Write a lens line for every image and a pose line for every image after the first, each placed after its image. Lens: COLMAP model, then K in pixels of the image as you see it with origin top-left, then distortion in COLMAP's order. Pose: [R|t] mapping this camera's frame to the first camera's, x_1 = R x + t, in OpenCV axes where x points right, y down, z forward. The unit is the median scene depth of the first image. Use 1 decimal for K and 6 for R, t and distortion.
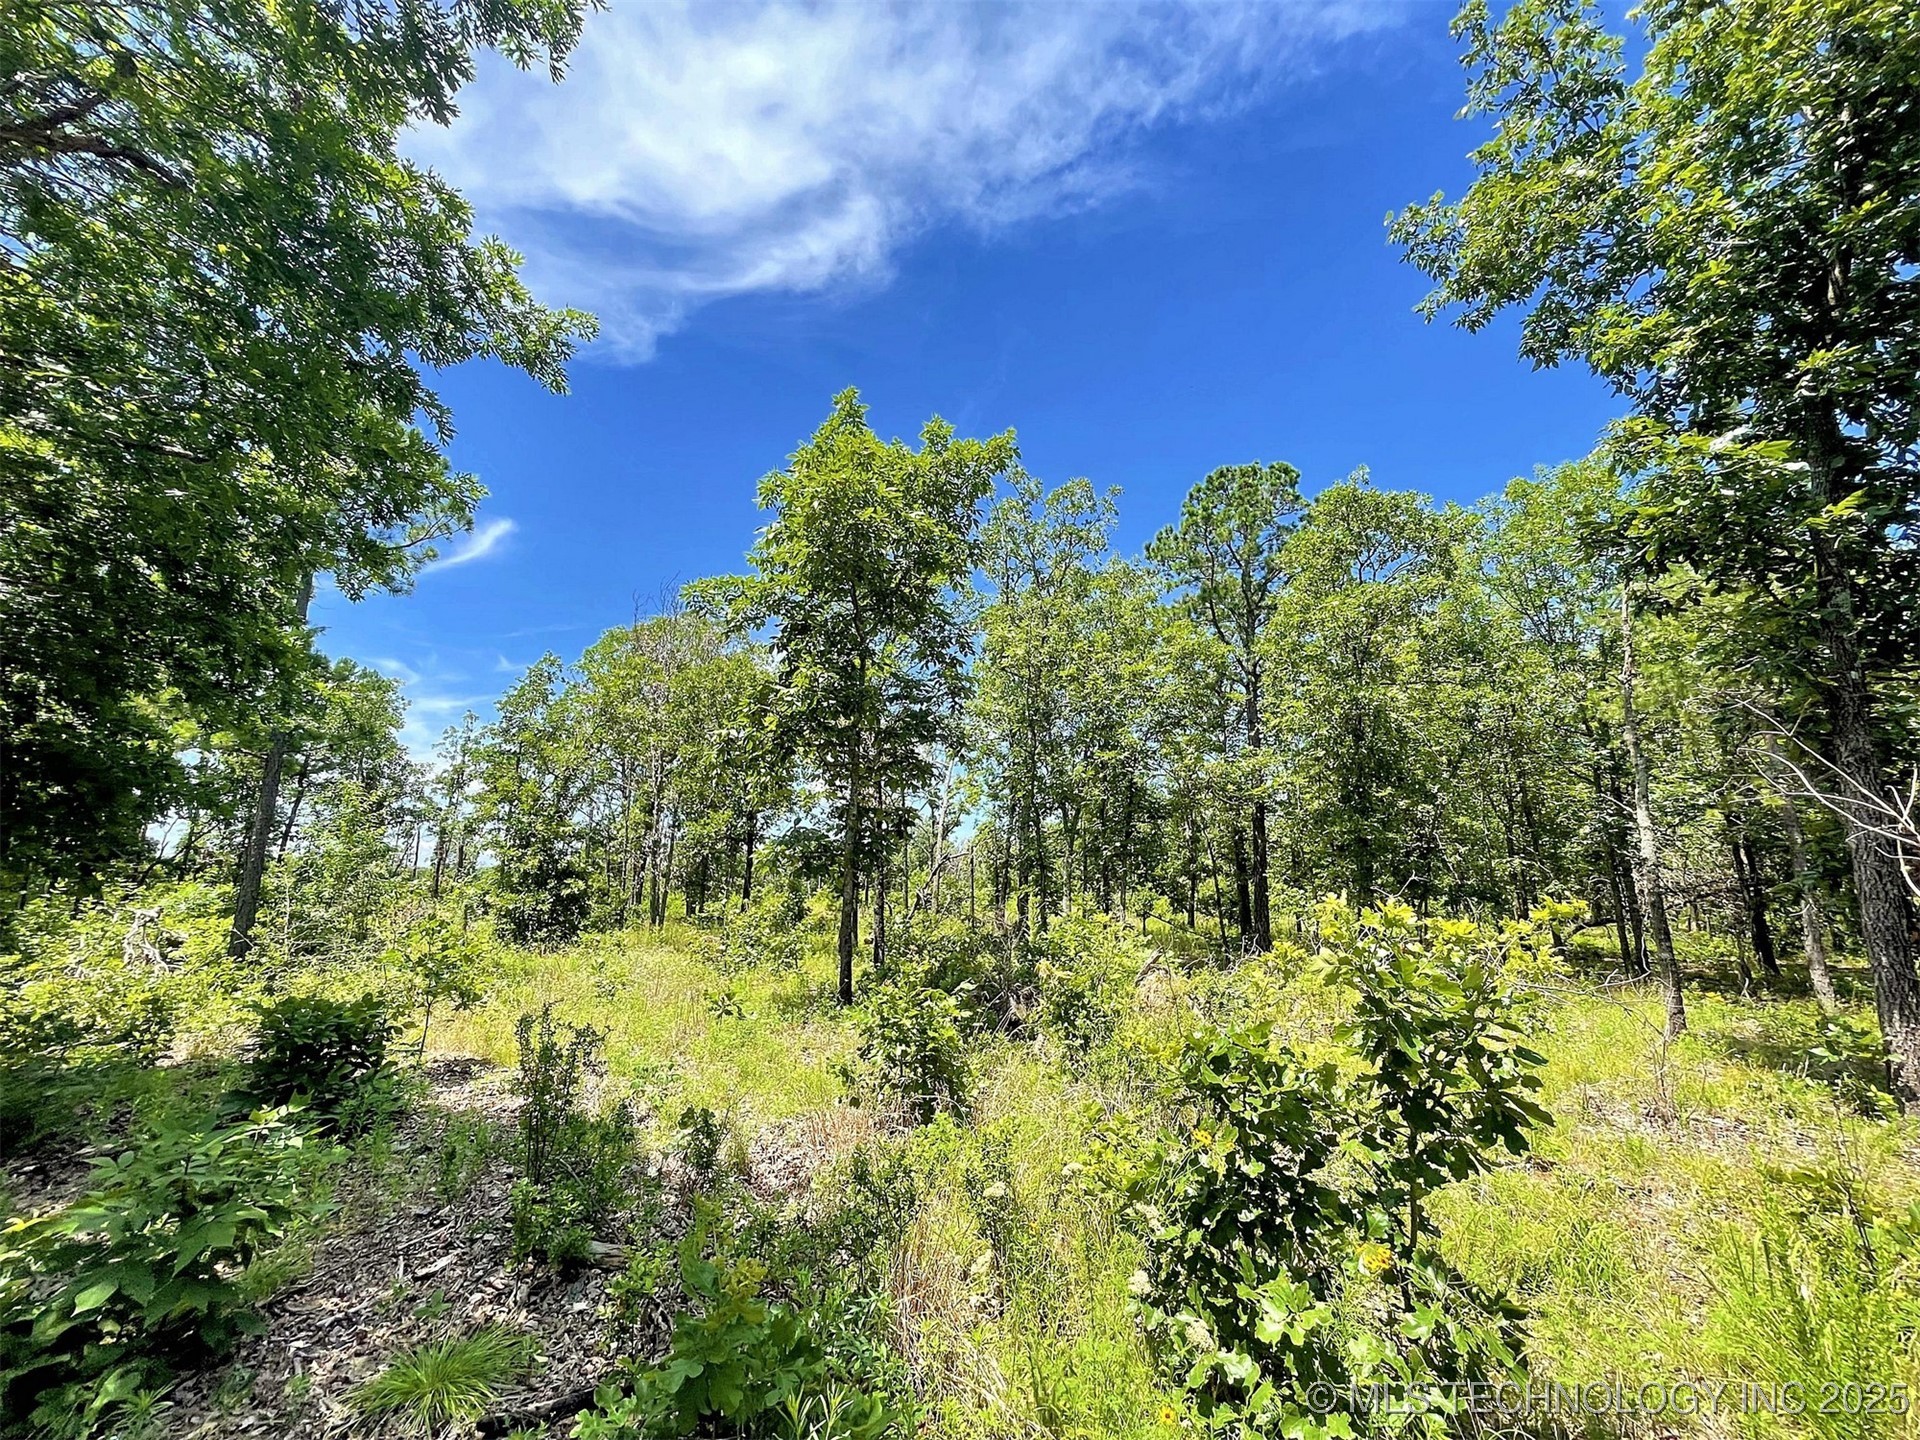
lens RADIAL K [[782.9, 0, 951.2], [0, 782.9, 726.5], [0, 0, 1]] dist [0.001163, 0.000635]
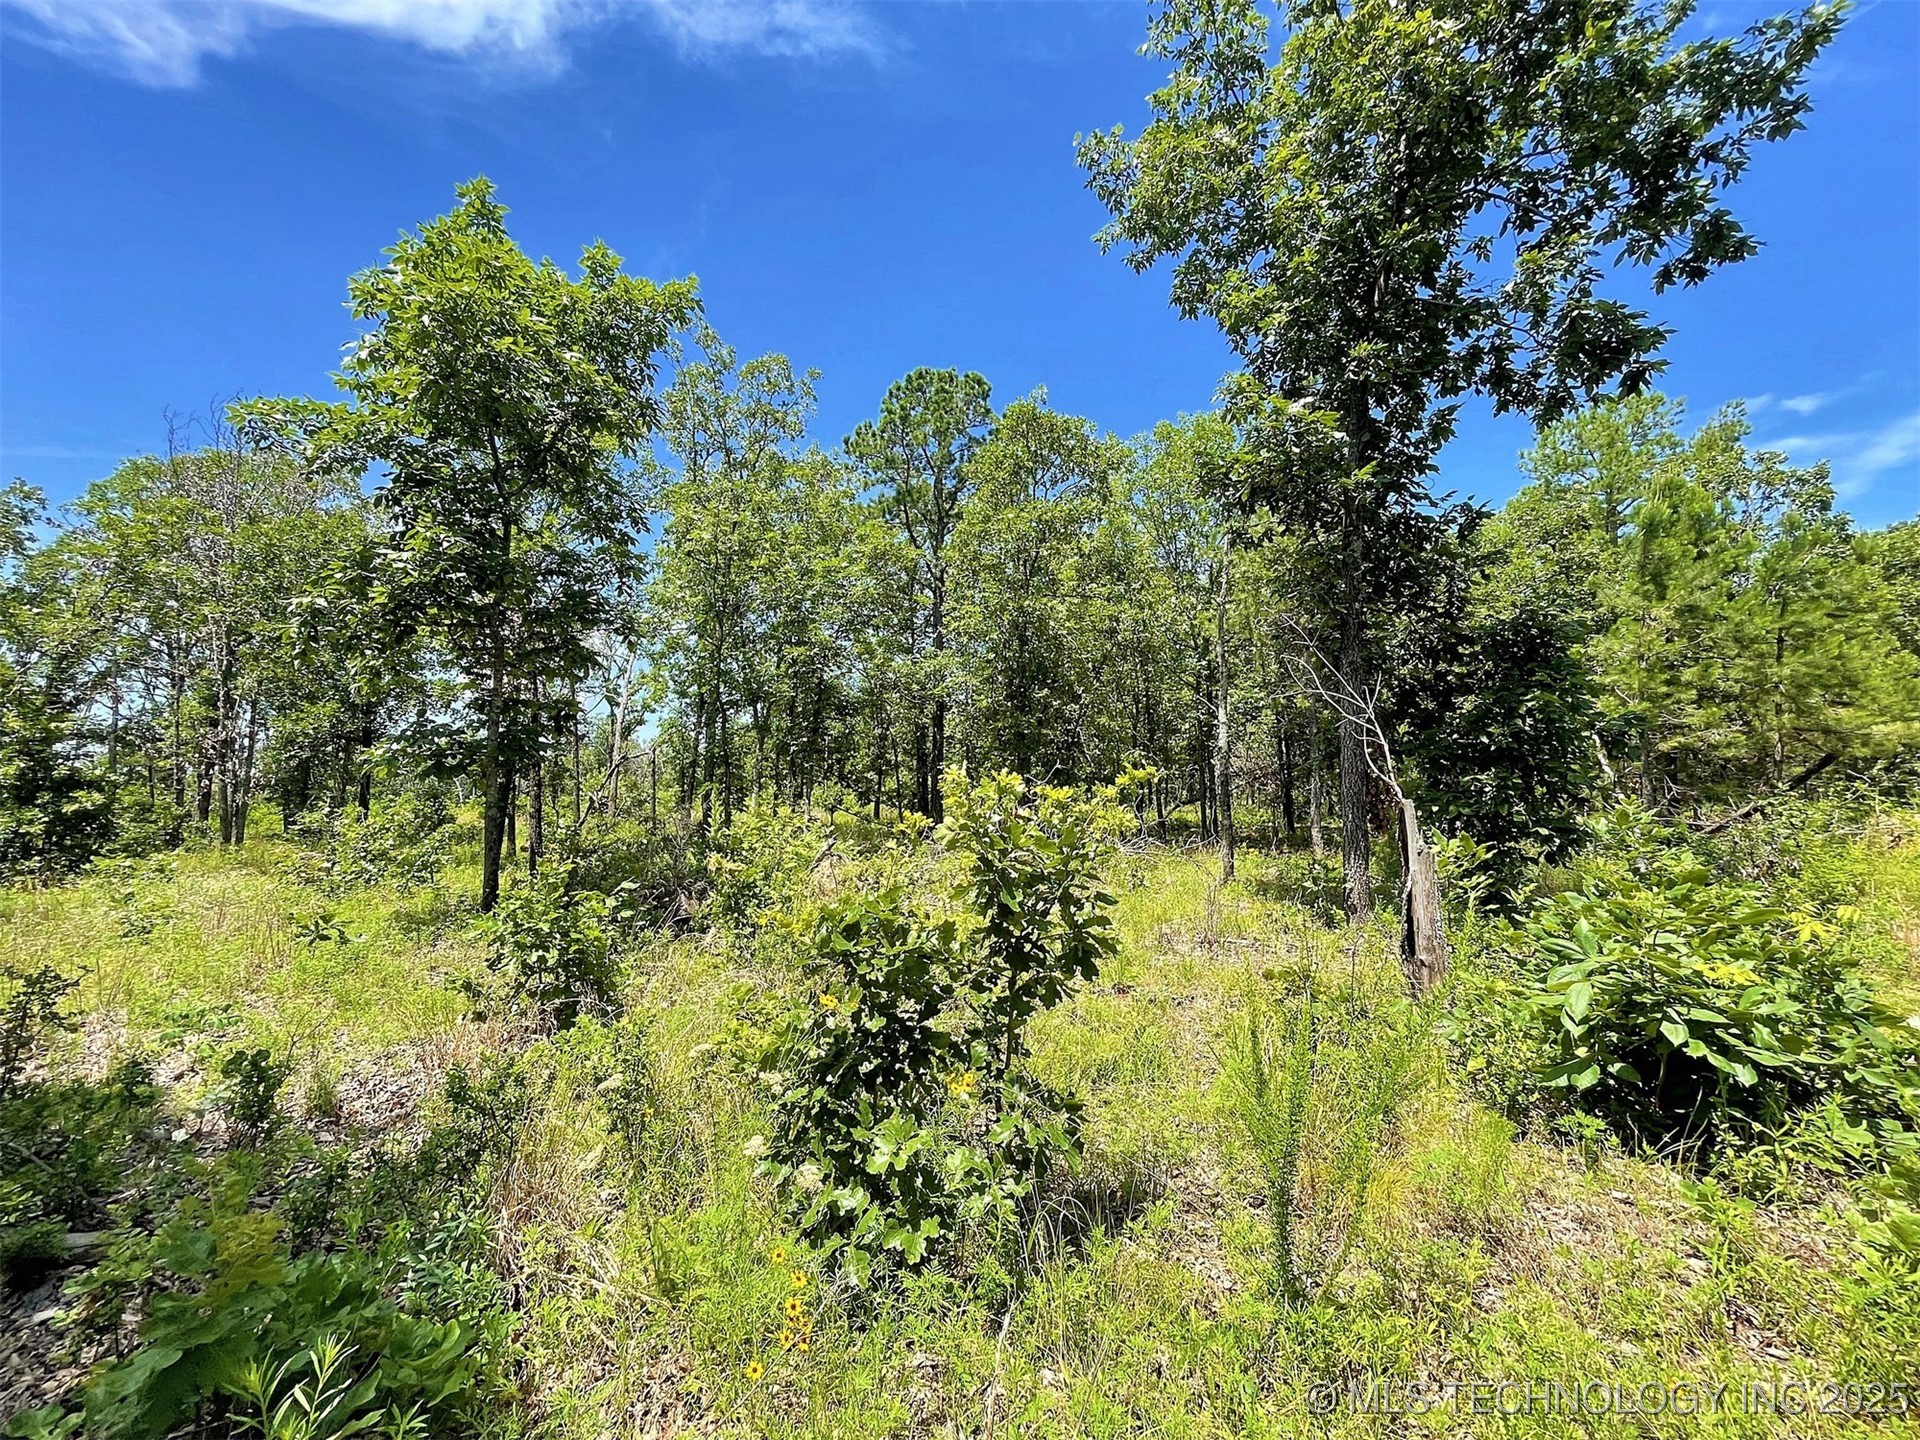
lens RADIAL K [[782.9, 0, 951.2], [0, 782.9, 726.5], [0, 0, 1]] dist [0.001163, 0.000635]
pose [[0.928793, 0.000973, 0.370597, 0.019643], [-0.047748, 0.991976, 0.117061, 0.008394], [-0.367509, -0.126421, 0.921387, 0.008460]]
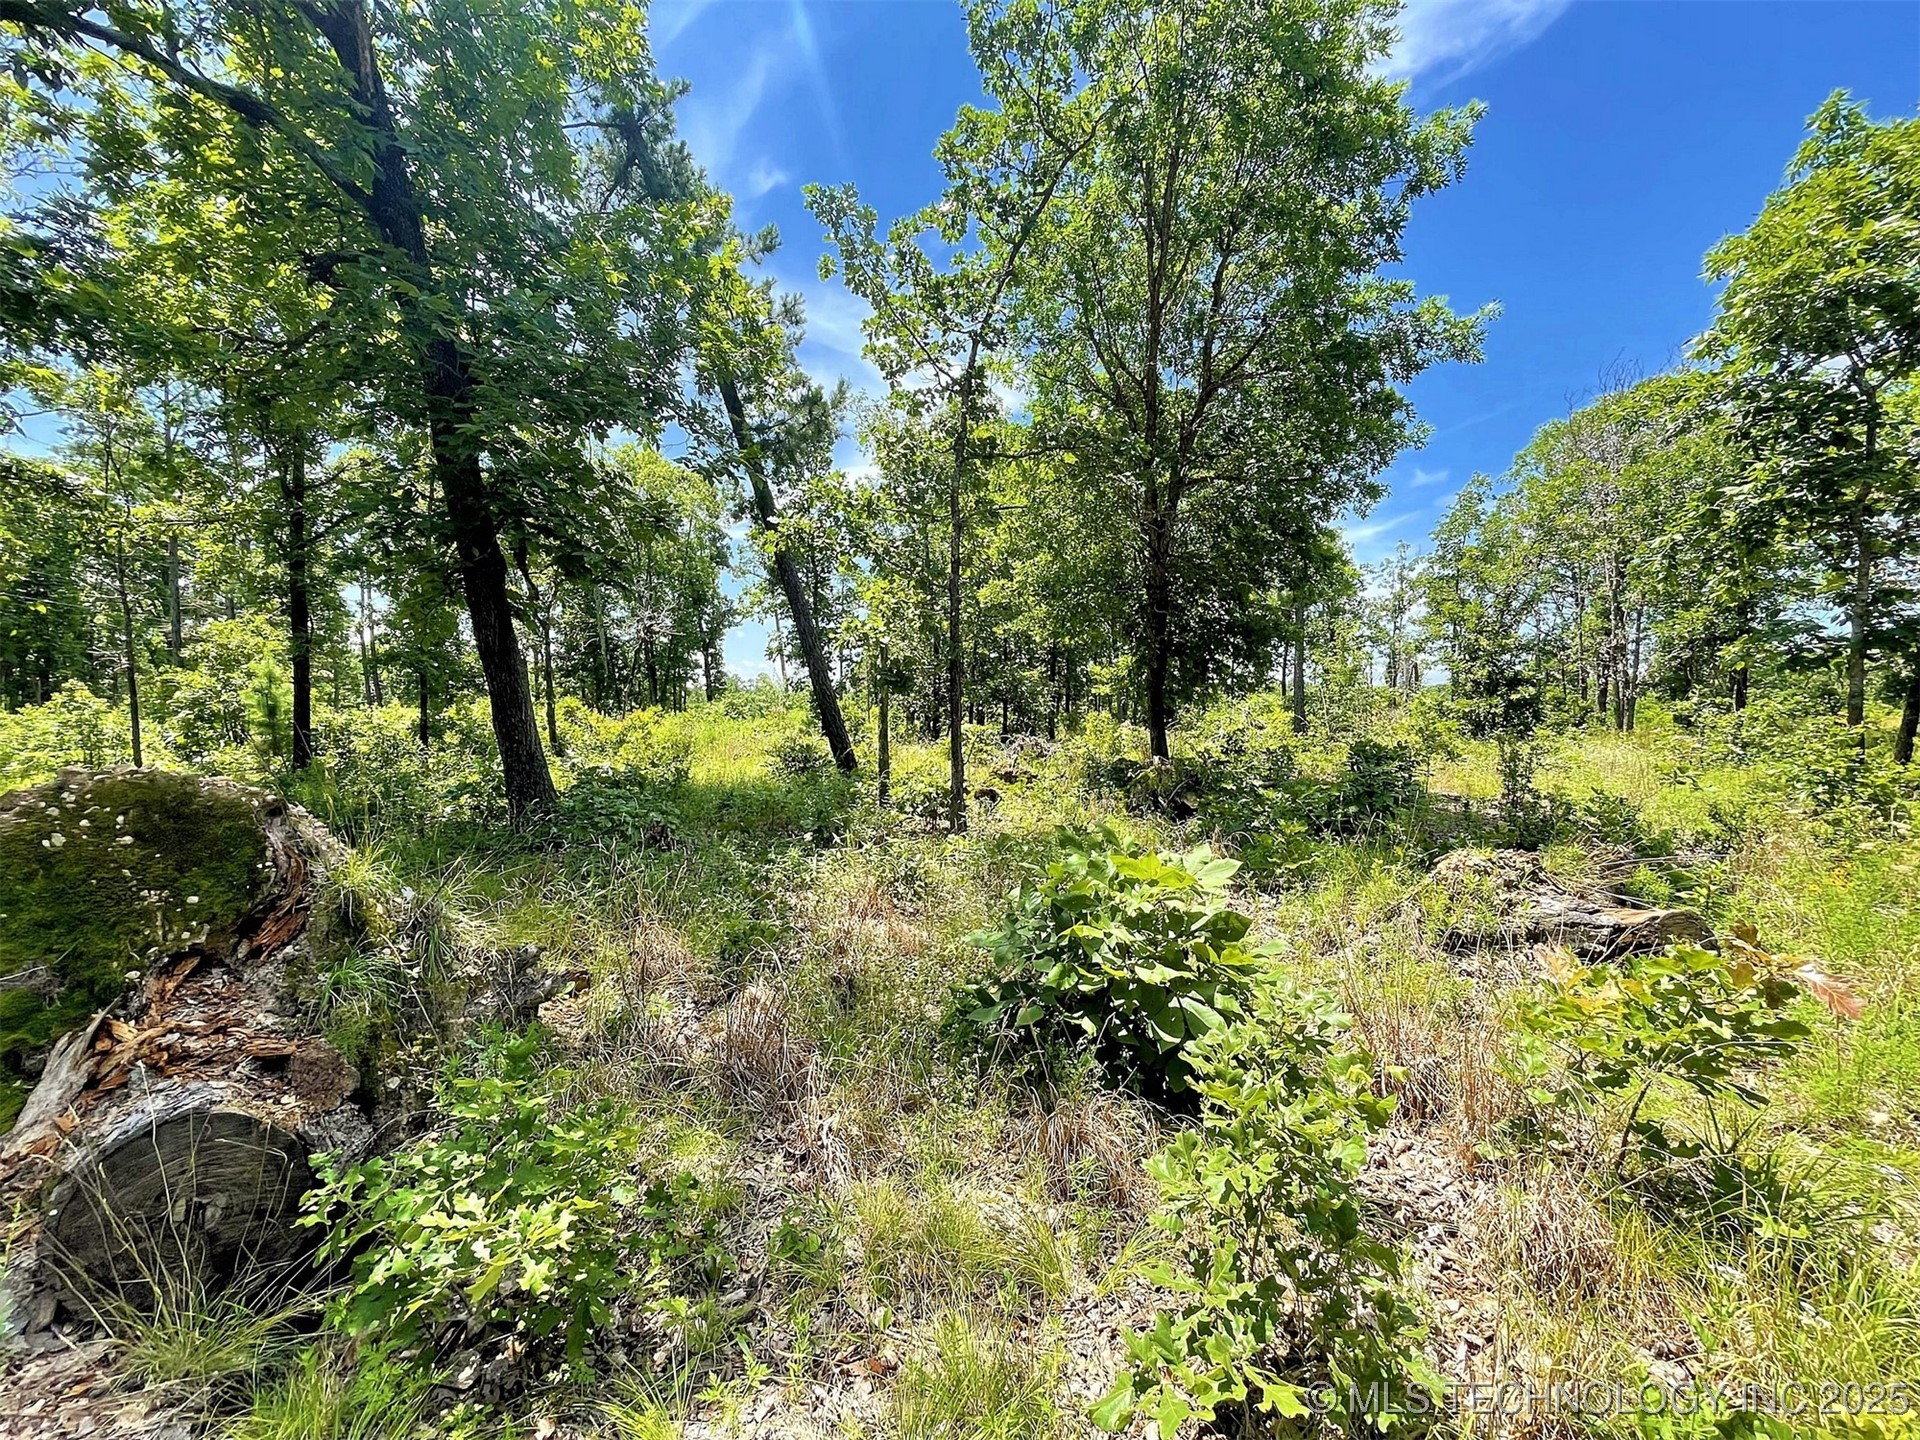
lens RADIAL K [[790.4, 0, 954.4], [0, 790.4, 726.0], [0, 0, 1]] dist [0.014069, 0.000256]
pose [[0.483705, 0.013690, -0.875124, 0.178942], [0.183492, 0.976071, 0.116690, -0.045207], [0.855781, -0.217022, 0.469618, -0.359602]]
